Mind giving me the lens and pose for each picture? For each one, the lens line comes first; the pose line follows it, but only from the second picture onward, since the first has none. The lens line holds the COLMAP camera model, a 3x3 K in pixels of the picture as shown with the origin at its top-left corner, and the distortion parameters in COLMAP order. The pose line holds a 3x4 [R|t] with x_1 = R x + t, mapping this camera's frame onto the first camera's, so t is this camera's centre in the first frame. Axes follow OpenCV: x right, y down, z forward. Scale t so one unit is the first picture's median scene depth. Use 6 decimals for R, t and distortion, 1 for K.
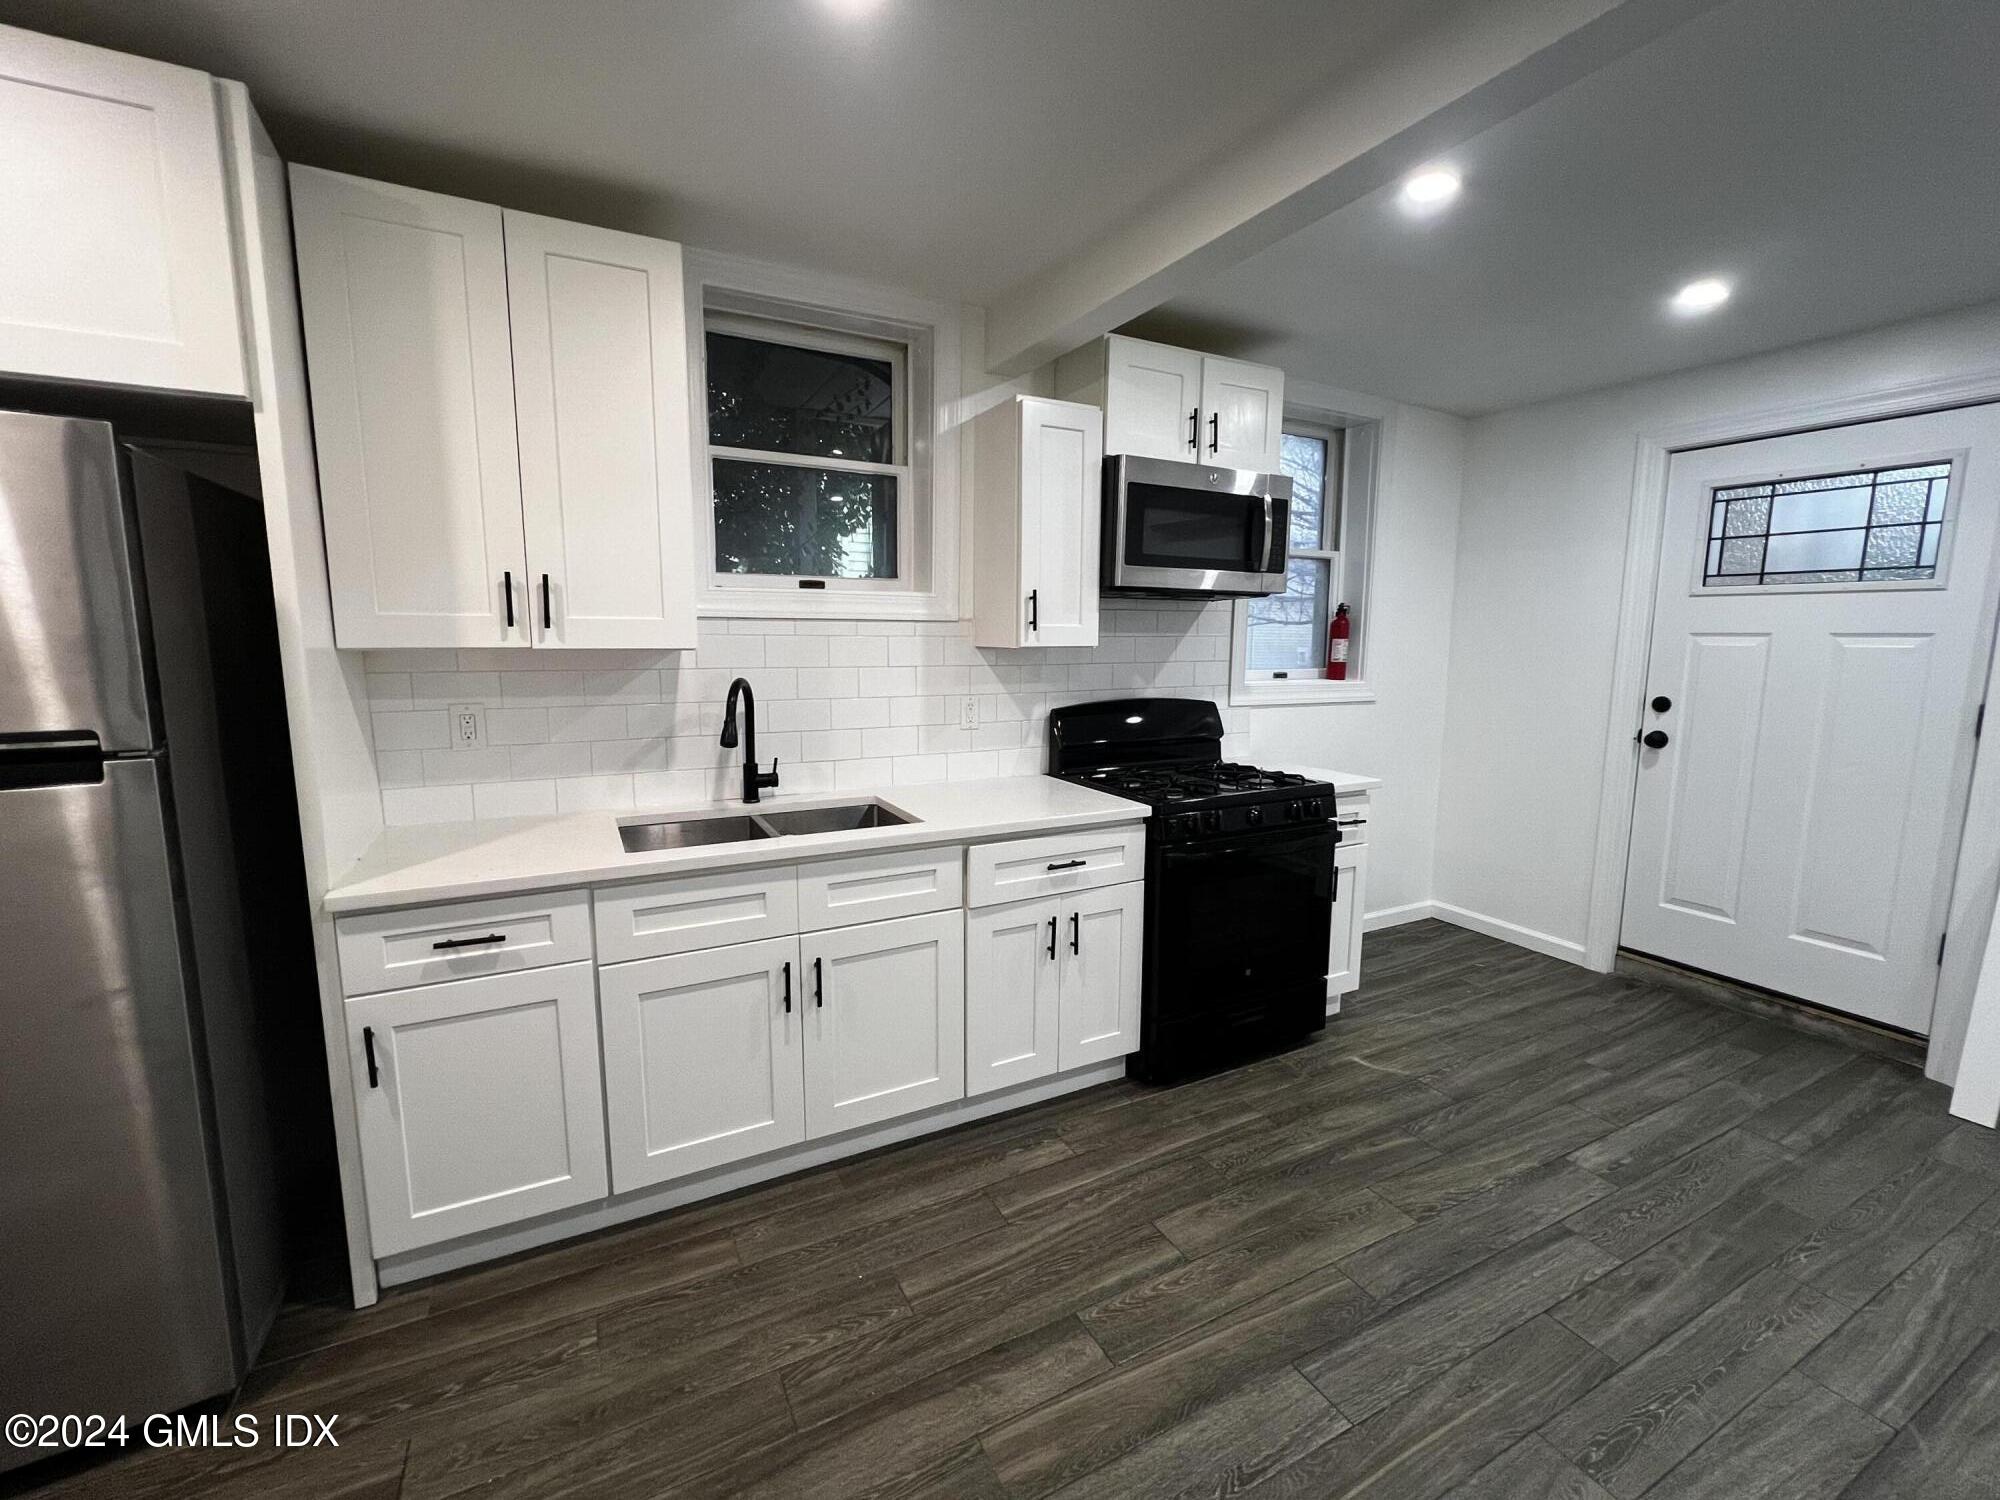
lens RADIAL K [[824.4, 0, 1004.8], [0, 824.4, 740.2], [0, 0, 1]] dist [-0.005789, 0.001118]
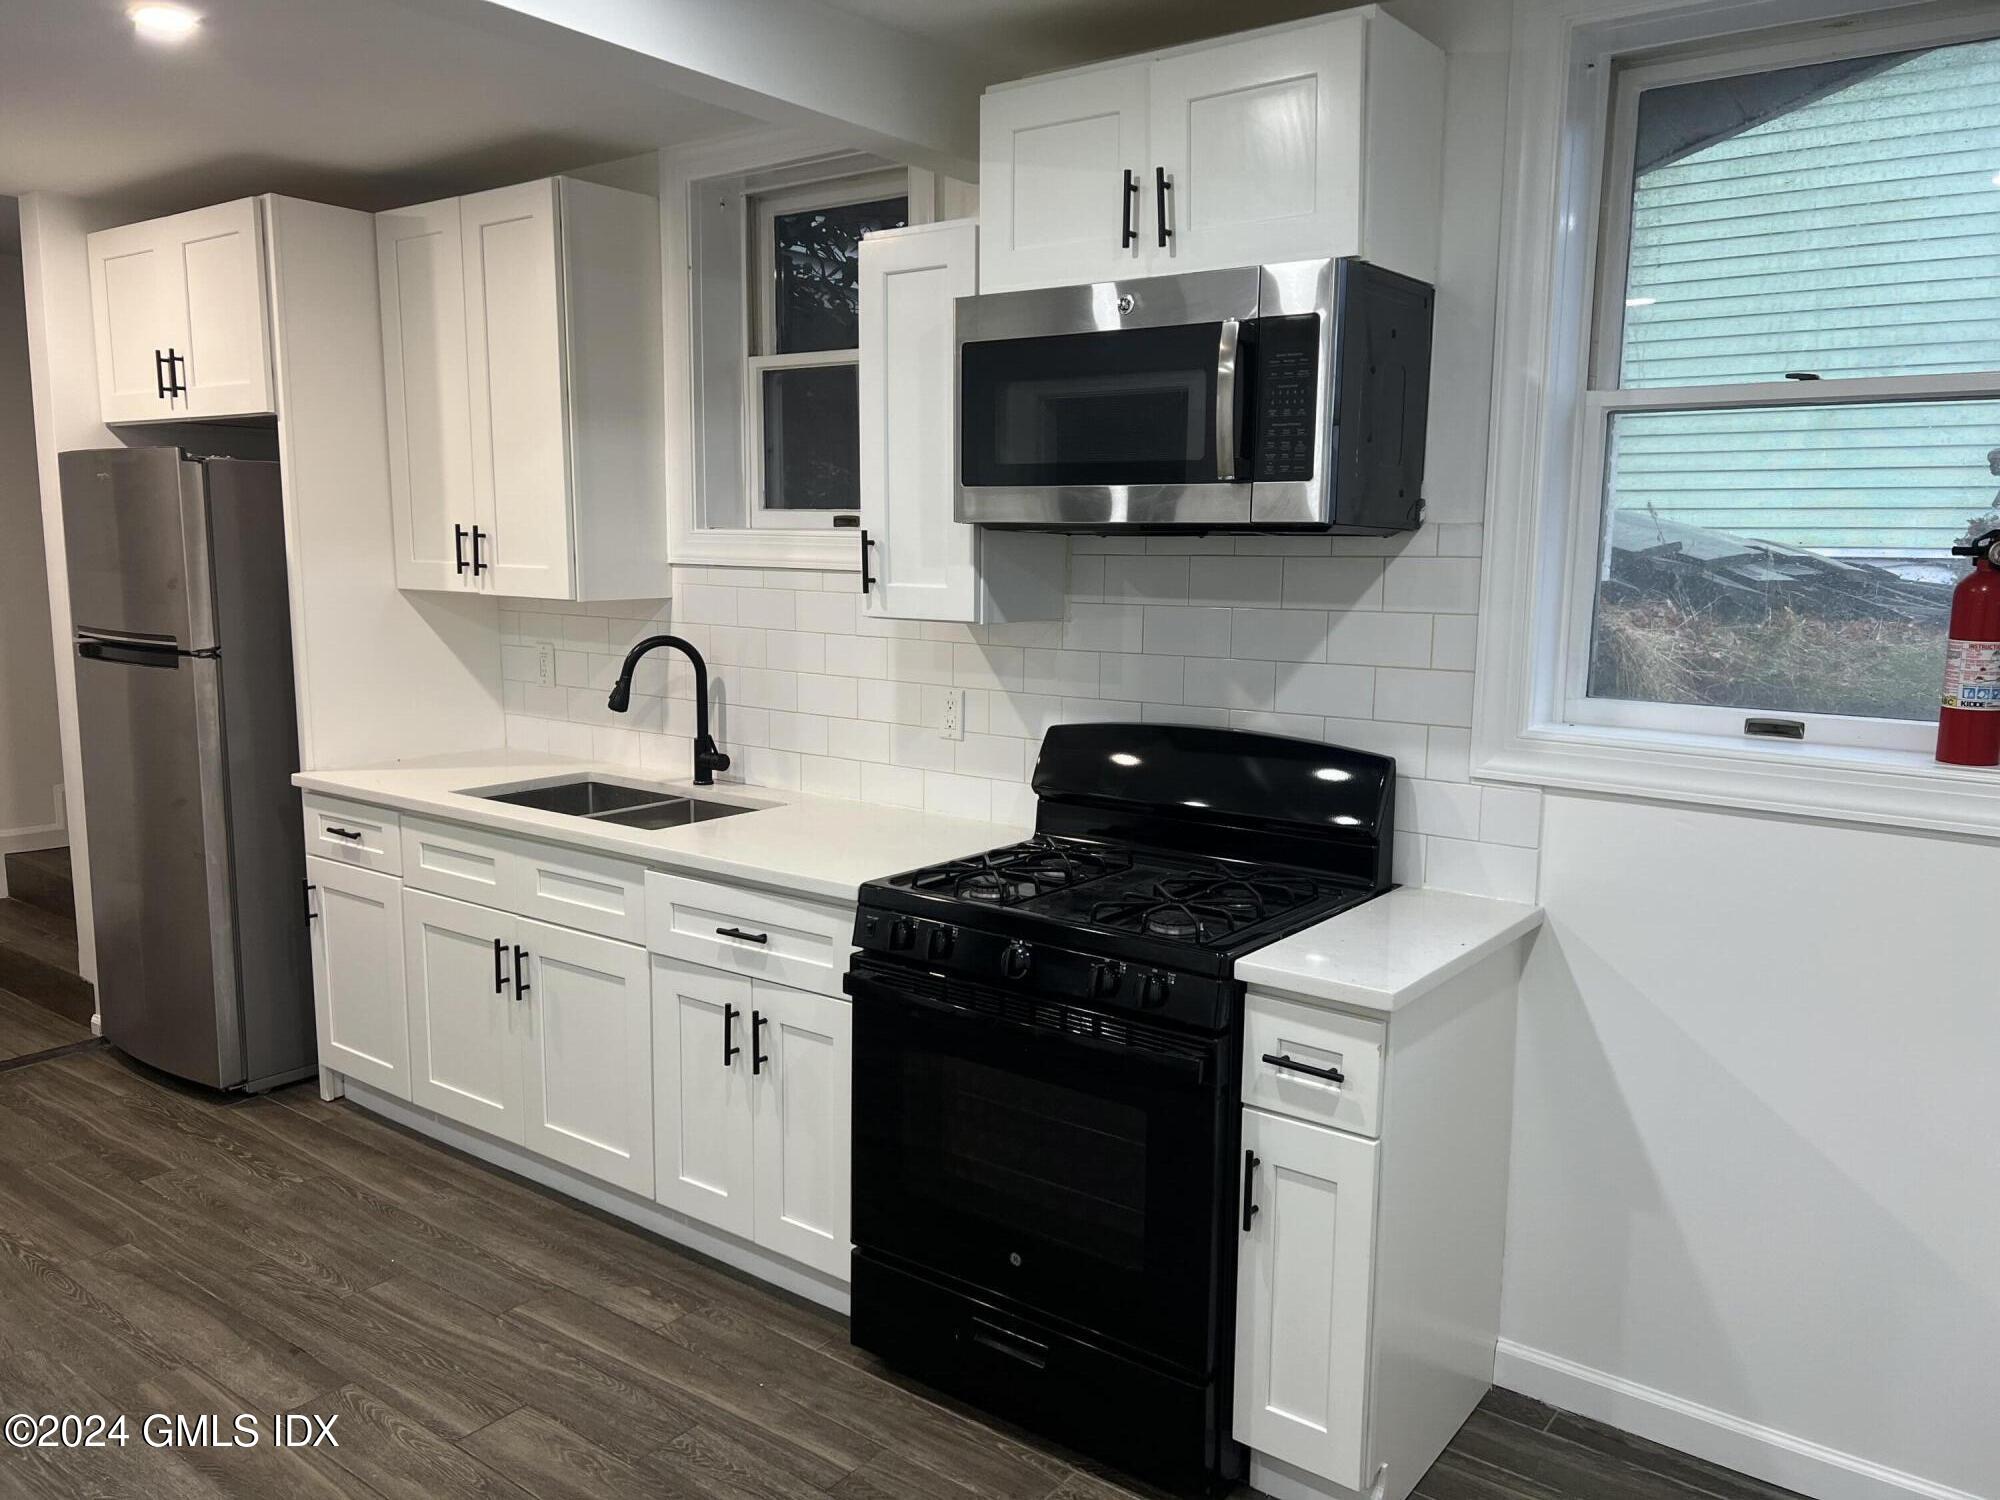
lens RADIAL K [[1481.8, 0, 992.2], [0, 1481.8, 752.4], [0, 0, 1]] dist [0.022574, -0.011689]
pose [[0.436805, 0.127188, -0.890519, 1.142025], [-0.126735, 0.988781, 0.079058, -0.112142], [0.890584, 0.078327, 0.448024, 0.571401]]
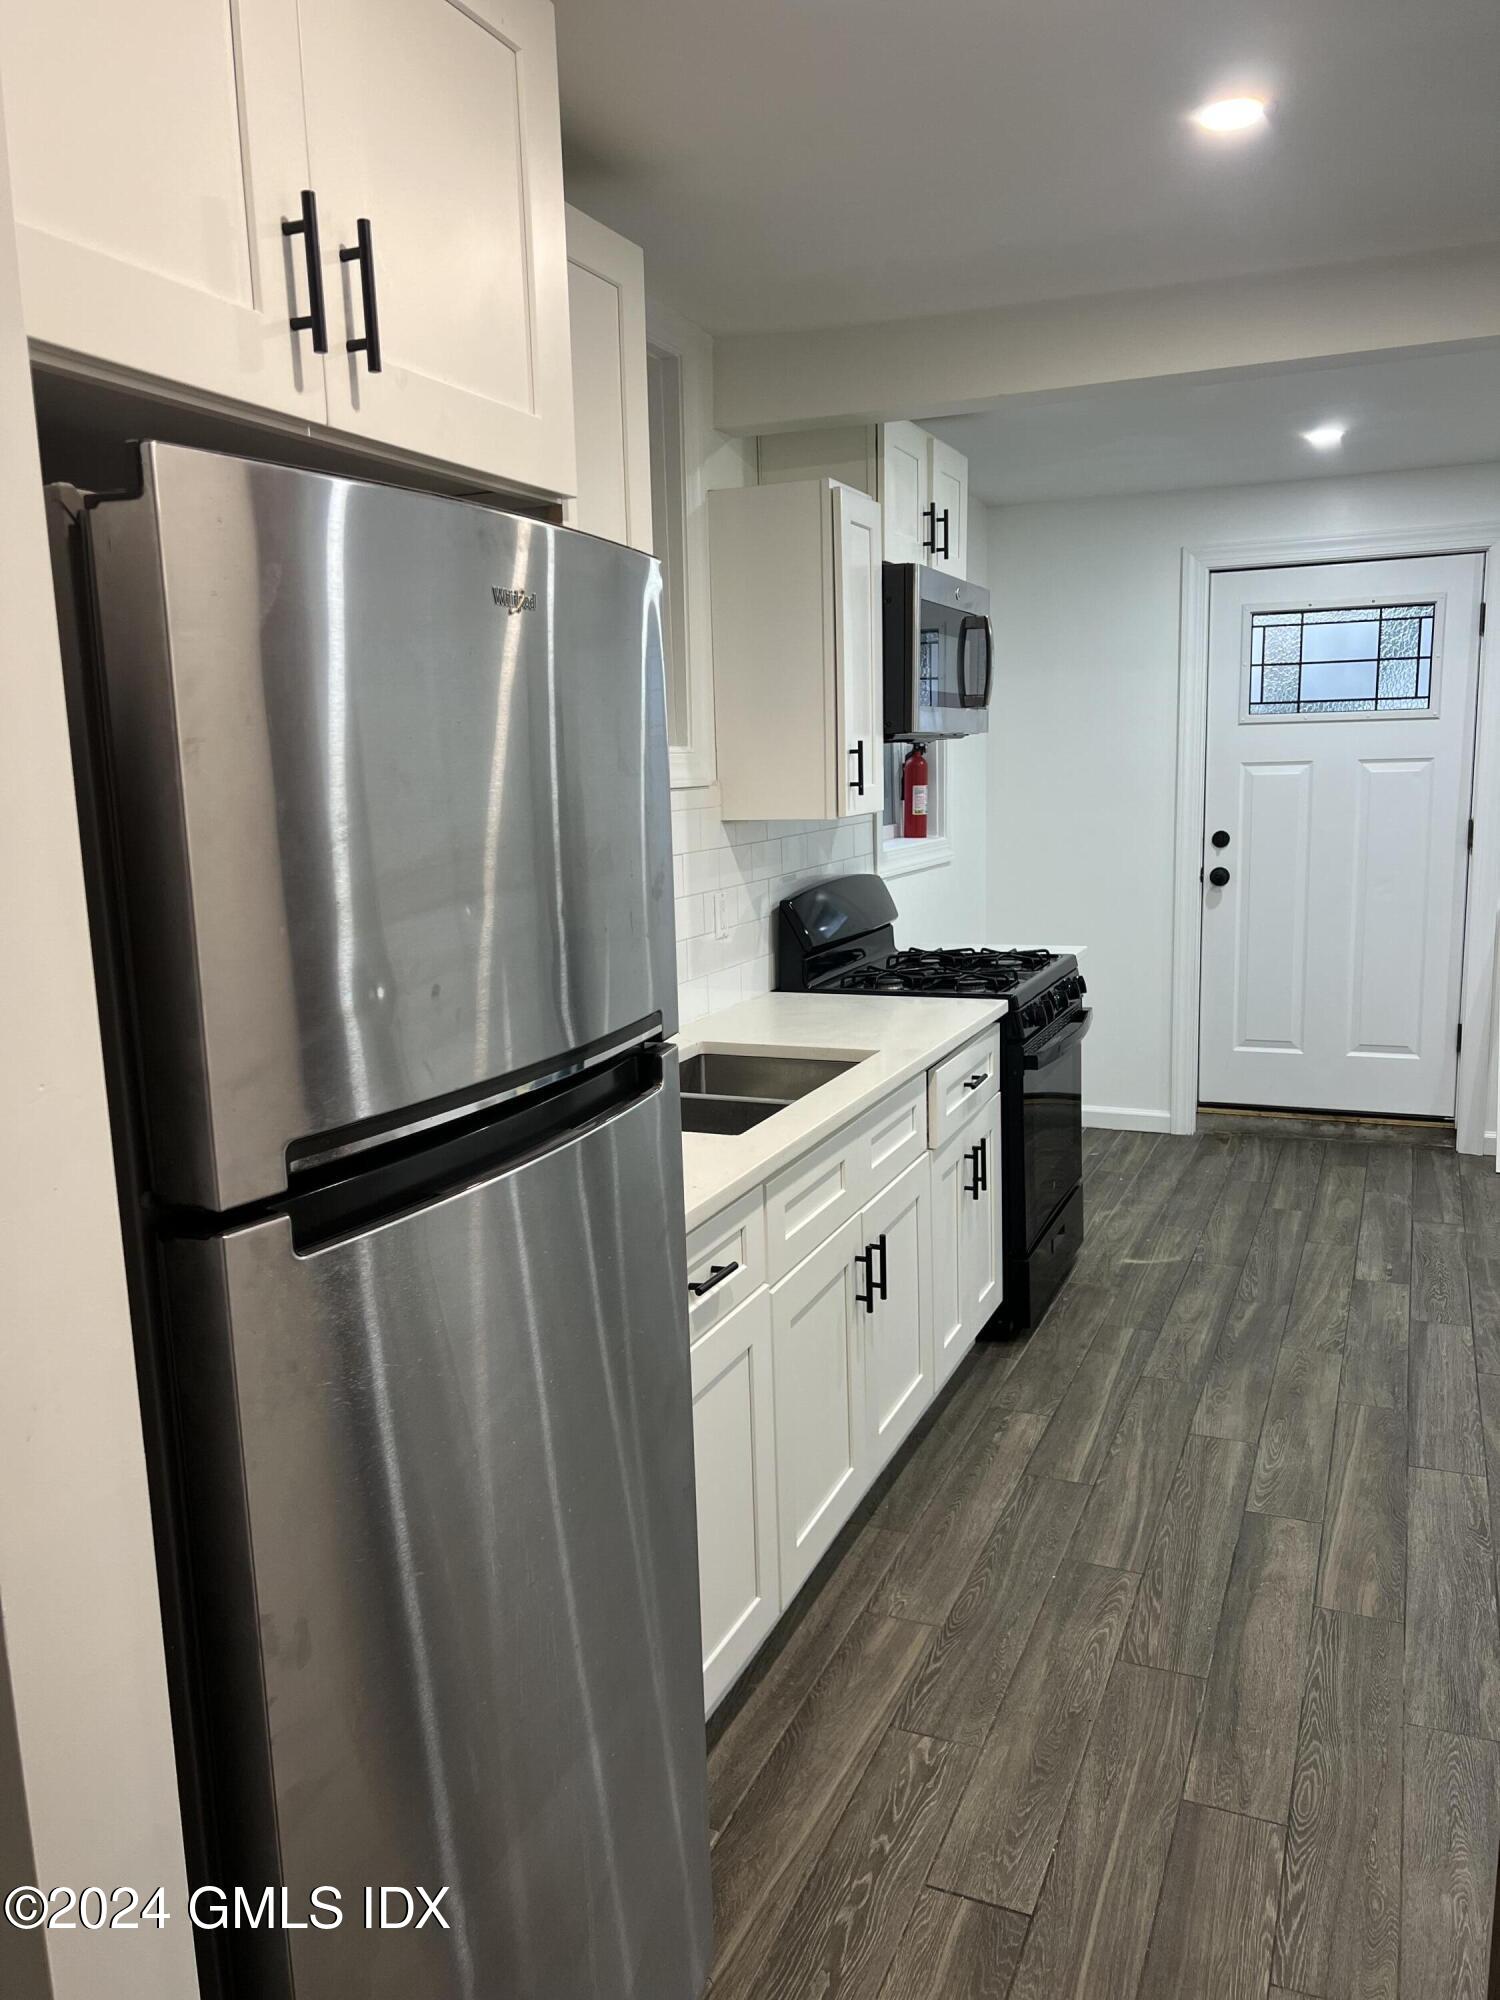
lens RADIAL K [[1481.8, 0, 744.1], [0, 1481.8, 1005.5], [0, 0, 1]] dist [0.022574, -0.011689]
pose [[0.777965, -0.133887, 0.613877, -0.913592], [0.114063, 0.990893, 0.071562, -0.050622], [-0.617868, 0.014348, 0.786151, -0.005641]]
